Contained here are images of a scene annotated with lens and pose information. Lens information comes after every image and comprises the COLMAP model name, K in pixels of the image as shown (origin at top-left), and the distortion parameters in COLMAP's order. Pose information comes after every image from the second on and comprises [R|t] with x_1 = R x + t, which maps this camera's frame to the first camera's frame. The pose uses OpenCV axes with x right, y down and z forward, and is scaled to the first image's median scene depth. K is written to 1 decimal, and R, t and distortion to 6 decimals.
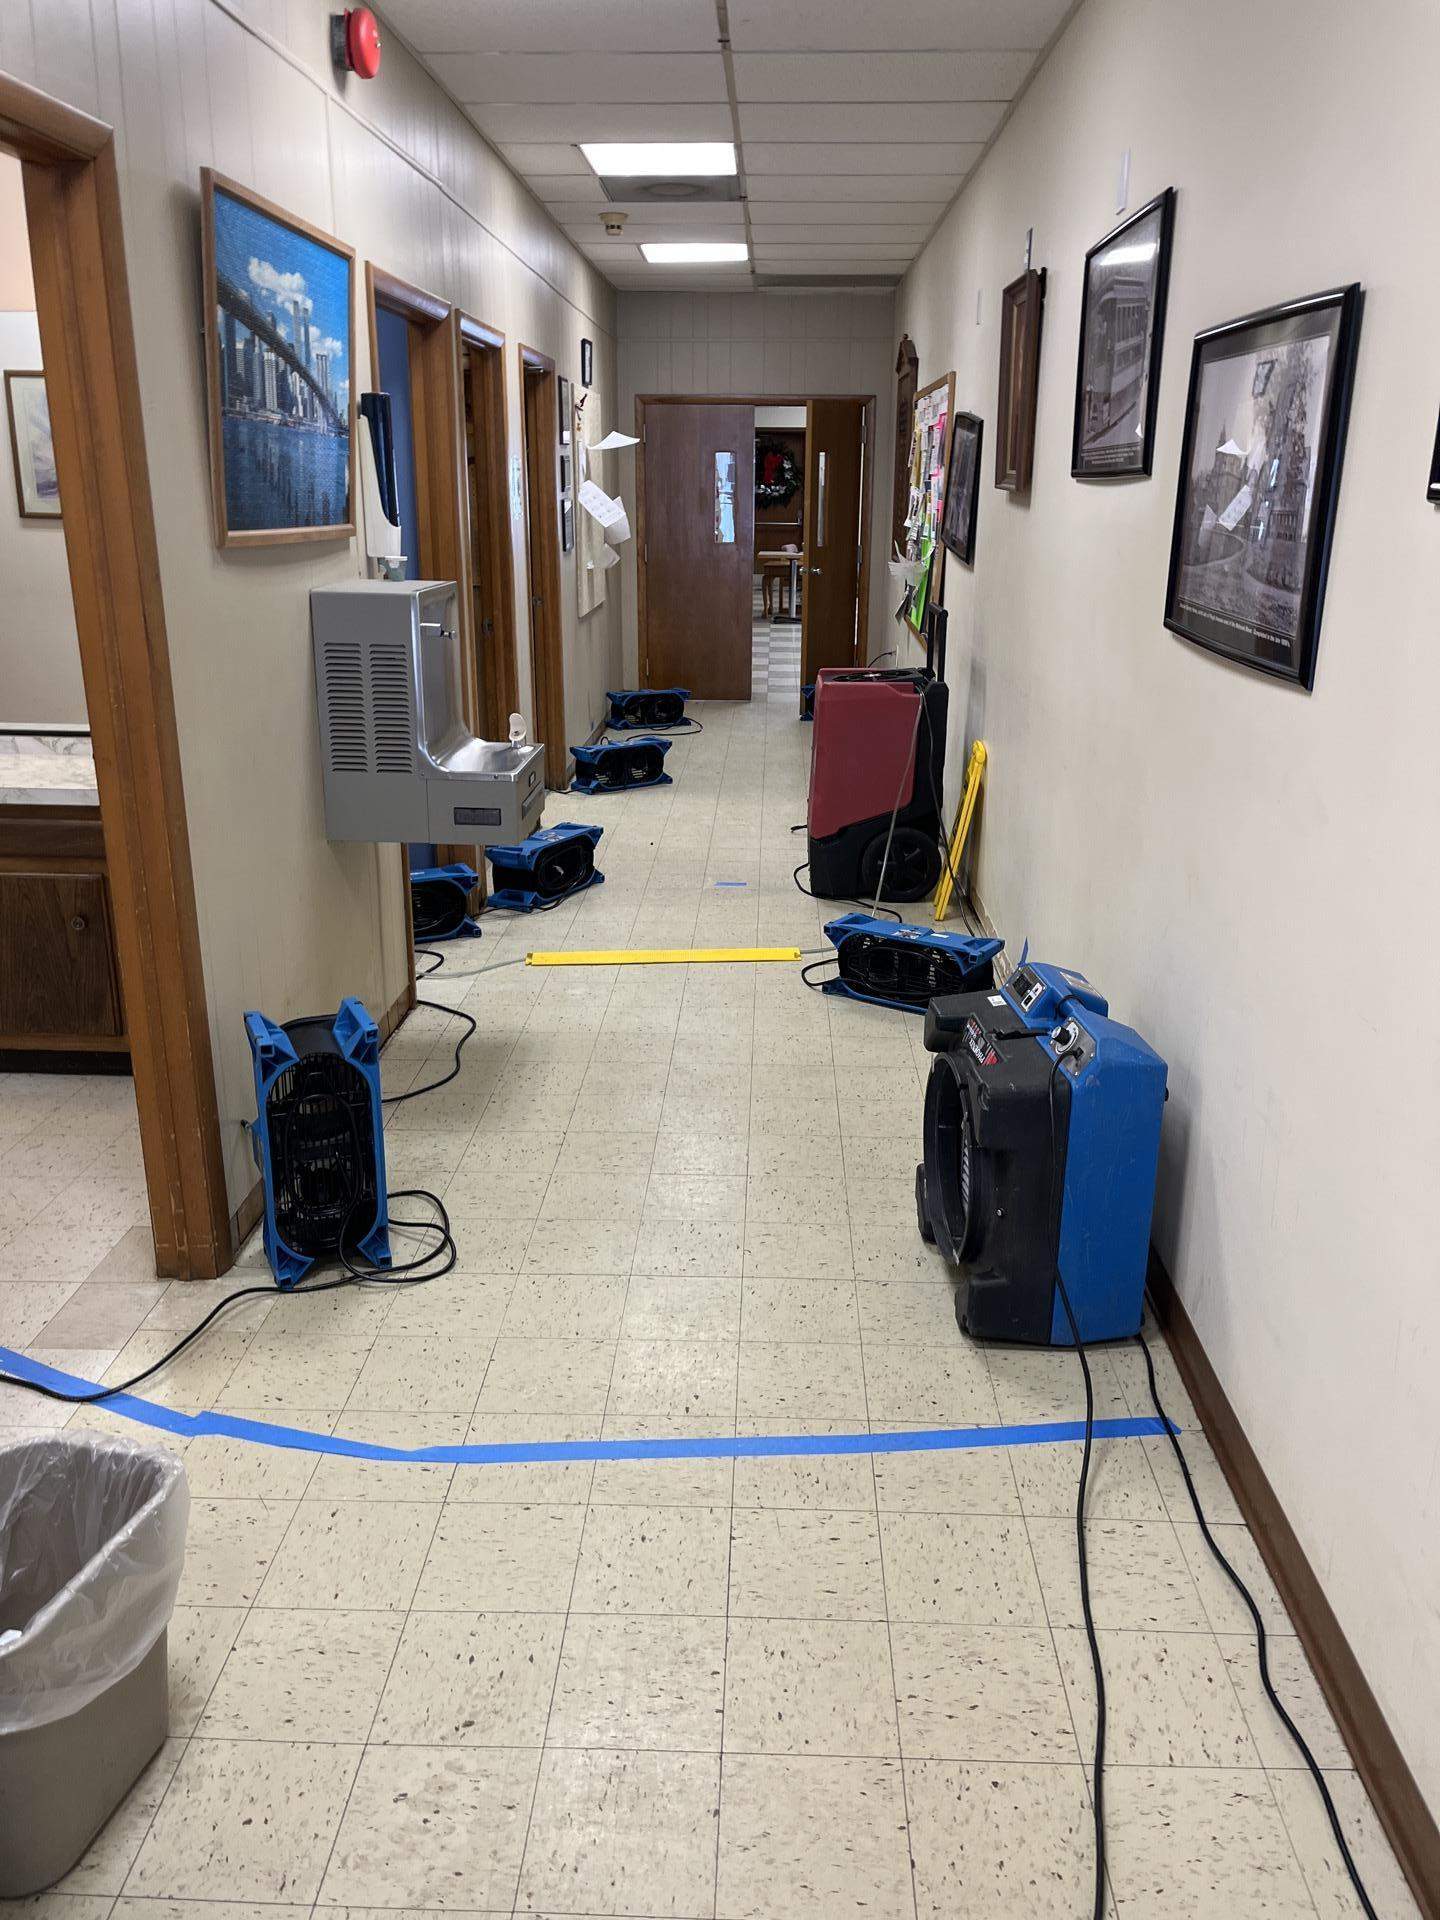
lens RADIAL K [[1467.9, 0, 720.0], [0, 1467.9, 960.0], [0, 0, 1]] dist [0.004691, 0.001239]
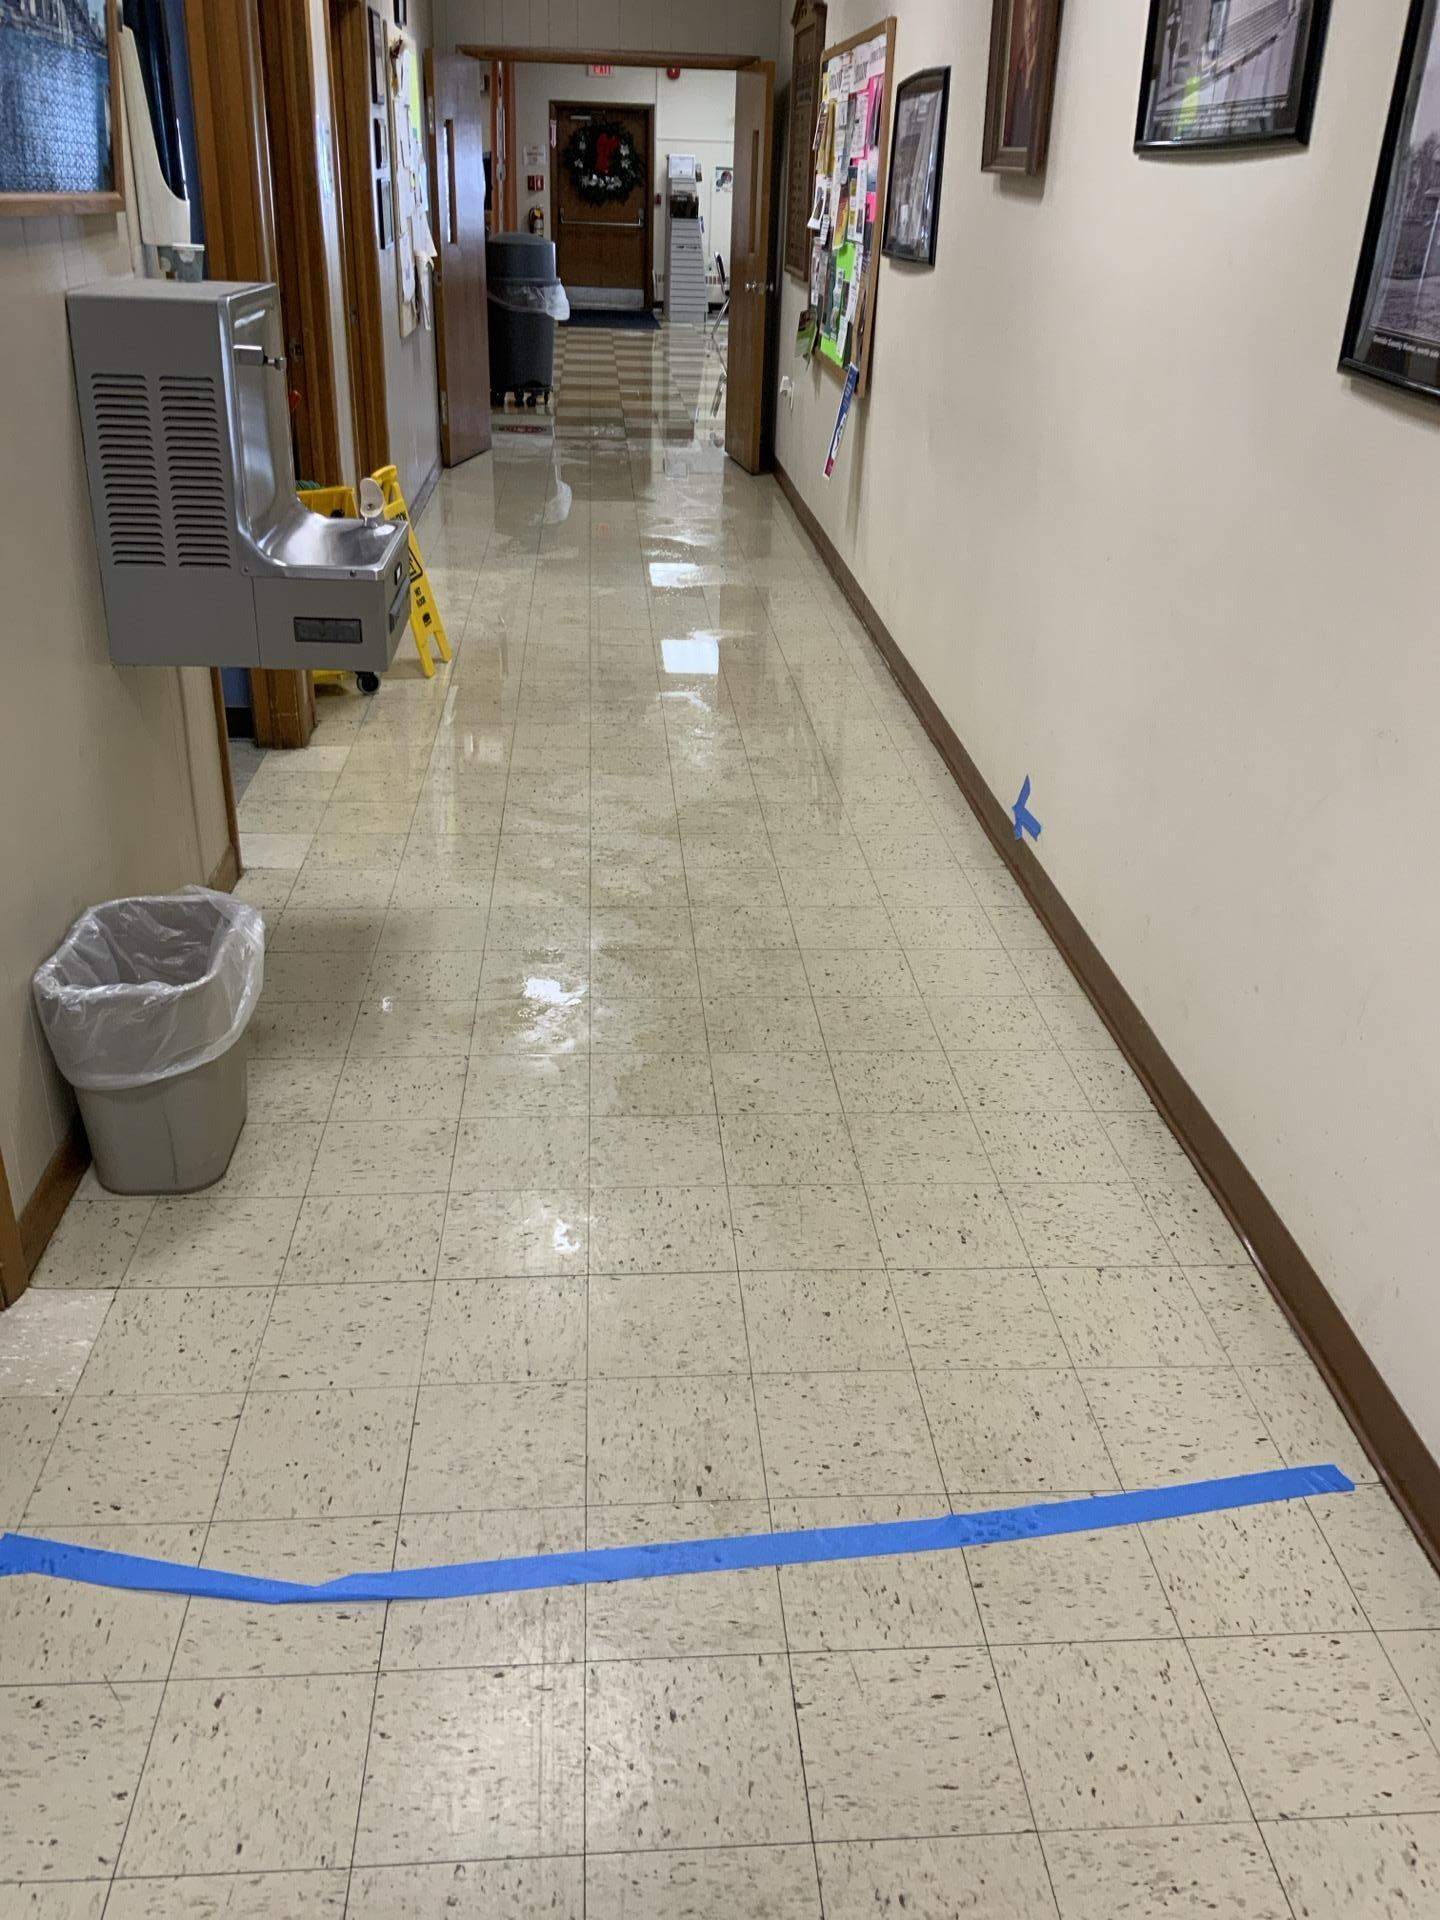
lens RADIAL K [[1627.4, 0, 720.0], [0, 1627.4, 960.0], [0, 0, 1]] dist [0.083226, -0.202090]
pose [[0.994207, -0.022818, 0.105034, -0.093753], [0.008790, 0.991194, 0.132128, -0.062027], [-0.107123, -0.130439, 0.985652, 0.242872]]
